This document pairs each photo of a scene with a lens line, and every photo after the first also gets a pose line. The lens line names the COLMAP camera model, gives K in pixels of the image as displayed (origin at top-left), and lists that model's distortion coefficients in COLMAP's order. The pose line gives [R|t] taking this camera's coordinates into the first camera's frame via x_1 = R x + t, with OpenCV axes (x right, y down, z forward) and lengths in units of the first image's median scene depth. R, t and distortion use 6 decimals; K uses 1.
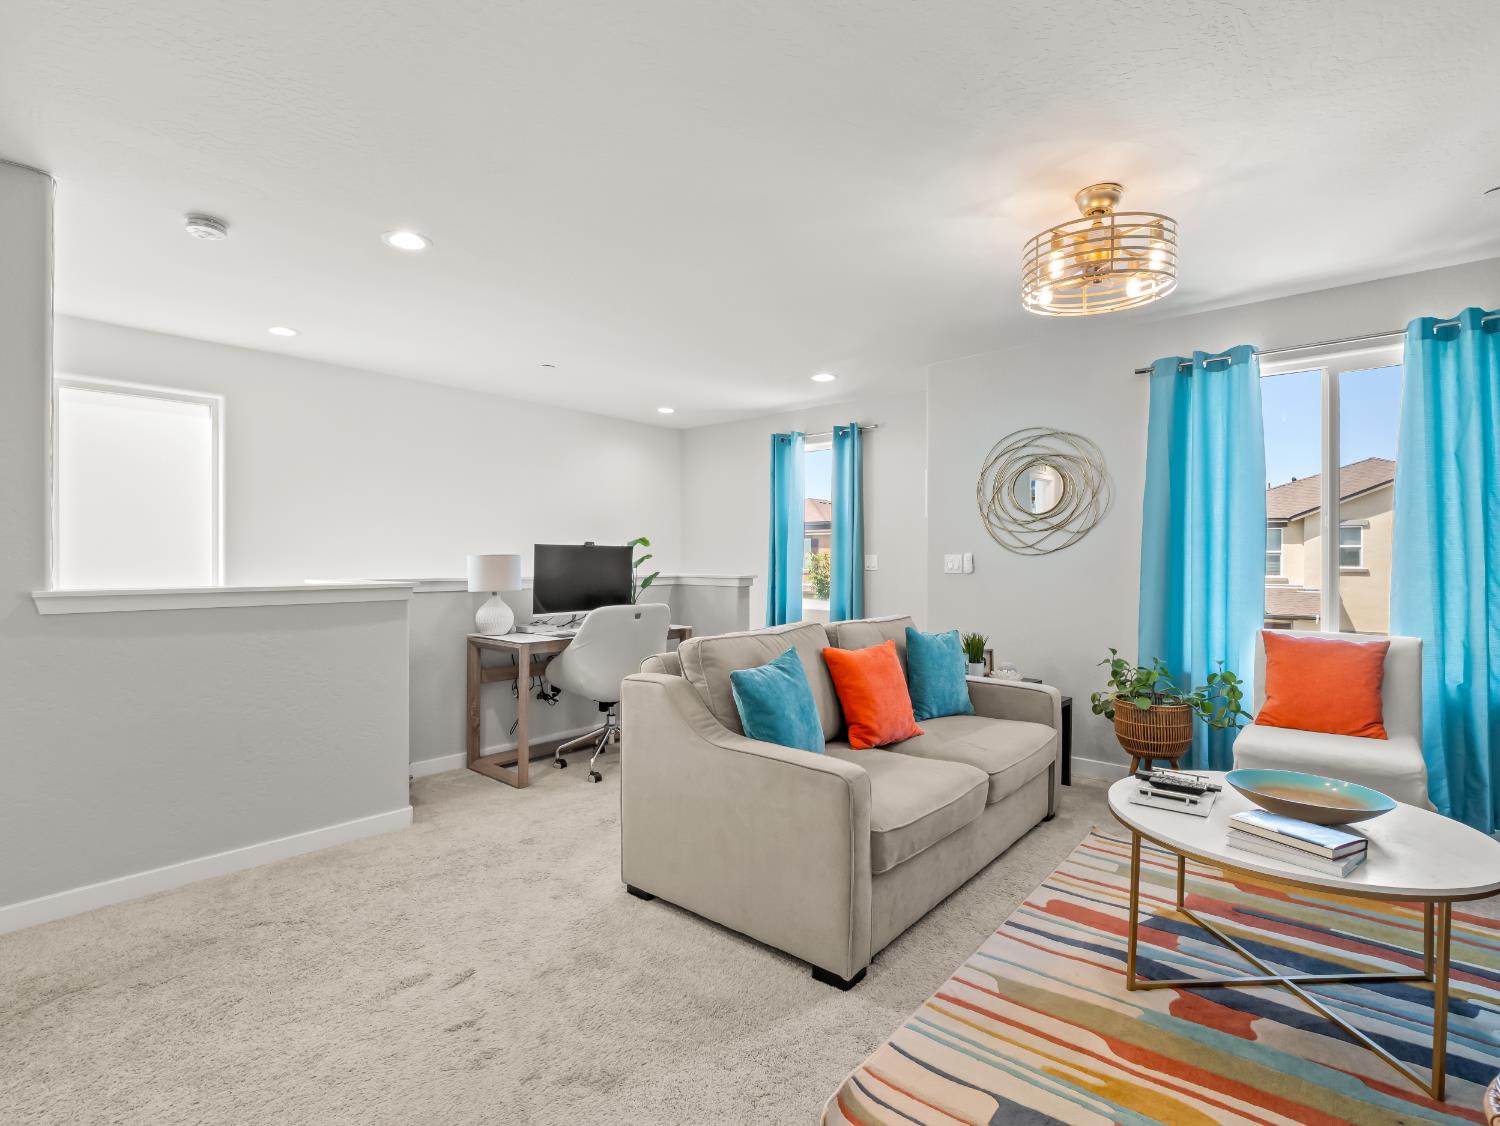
lens RADIAL K [[728.4, 0, 741.4], [0, 728.4, 563.0], [0, 0, 1]] dist [-0.010381, -0.004101]
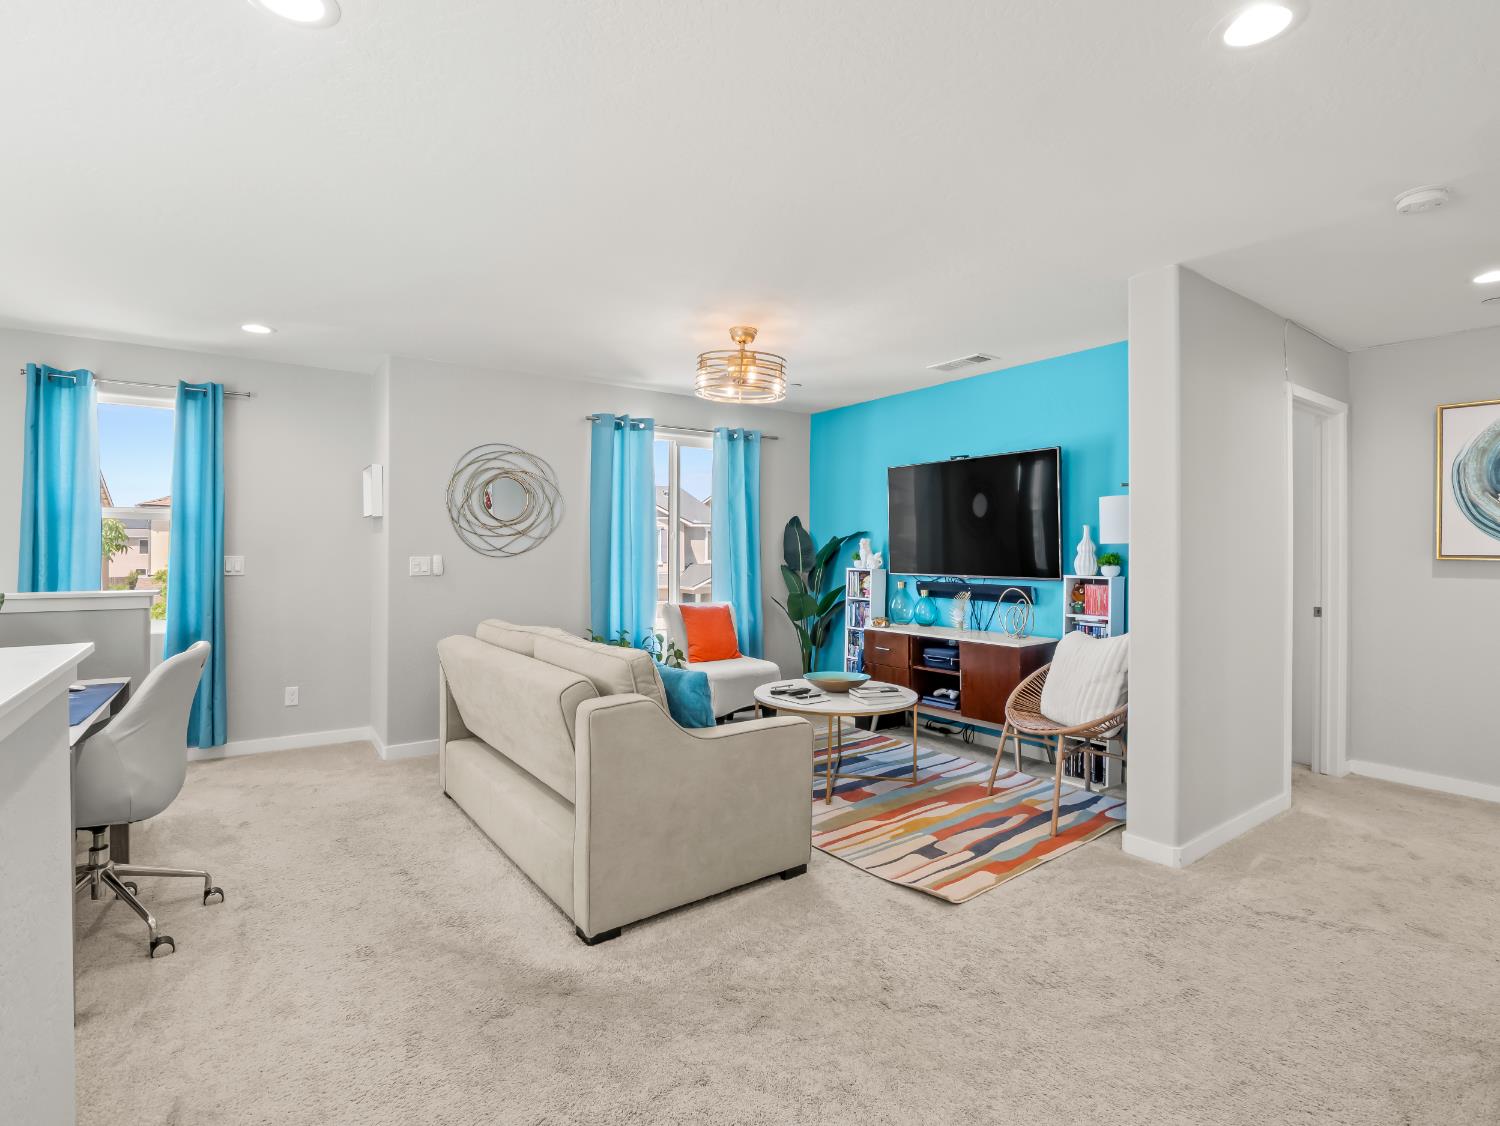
lens RADIAL K [[728.4, 0, 739.1], [0, 728.4, 556.3], [0, 0, 1]] dist [-0.010381, -0.004101]
pose [[0.232057, -0.012389, 0.972623, -0.611984], [0.000032, 0.999919, 0.012729, -0.026235], [-0.972702, -0.002923, 0.232039, 0.380128]]
